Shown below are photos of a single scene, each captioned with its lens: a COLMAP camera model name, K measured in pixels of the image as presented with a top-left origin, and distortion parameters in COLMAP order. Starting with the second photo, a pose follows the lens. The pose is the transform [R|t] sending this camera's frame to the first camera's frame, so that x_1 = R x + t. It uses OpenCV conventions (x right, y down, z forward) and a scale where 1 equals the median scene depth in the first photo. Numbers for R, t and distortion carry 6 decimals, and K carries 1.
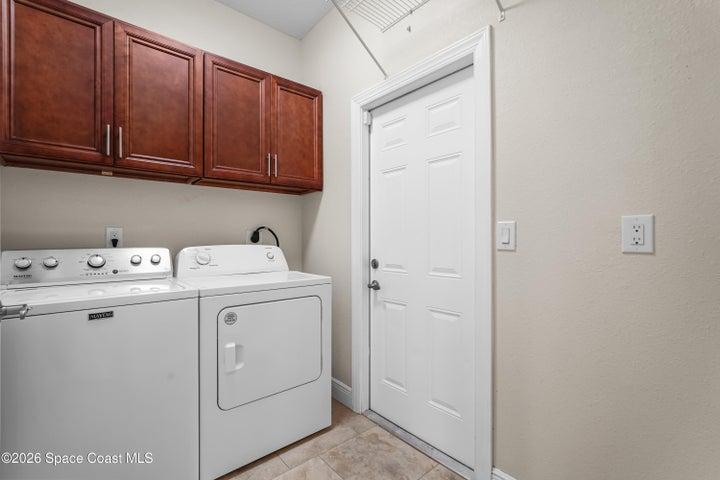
lens RADIAL K [[322.5, 0, 358.6], [0, 322.5, 240.0], [0, 0, 1]] dist [-0.016694, 0.008418]
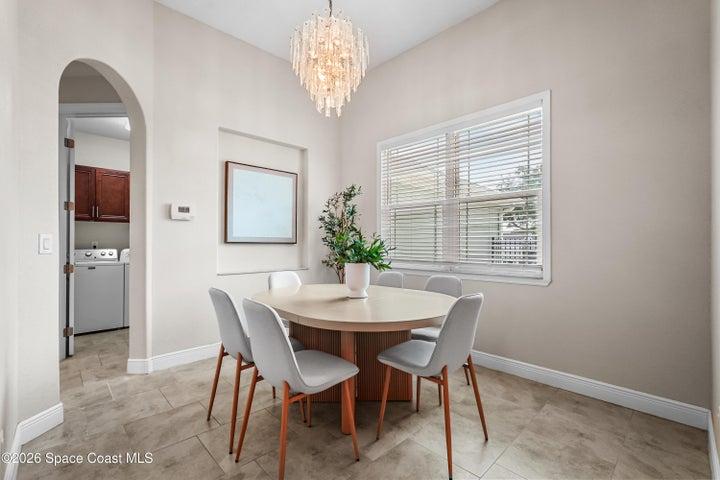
lens RADIAL K [[322.5, 0, 361.8], [0, 322.5, 241.5], [0, 0, 1]] dist [-0.016694, 0.008418]
pose [[0.998125, 0.001906, 0.061174, 1.301968], [-0.001359, 0.999959, -0.008989, -0.018074], [-0.061189, 0.008889, 0.998087, -1.807627]]
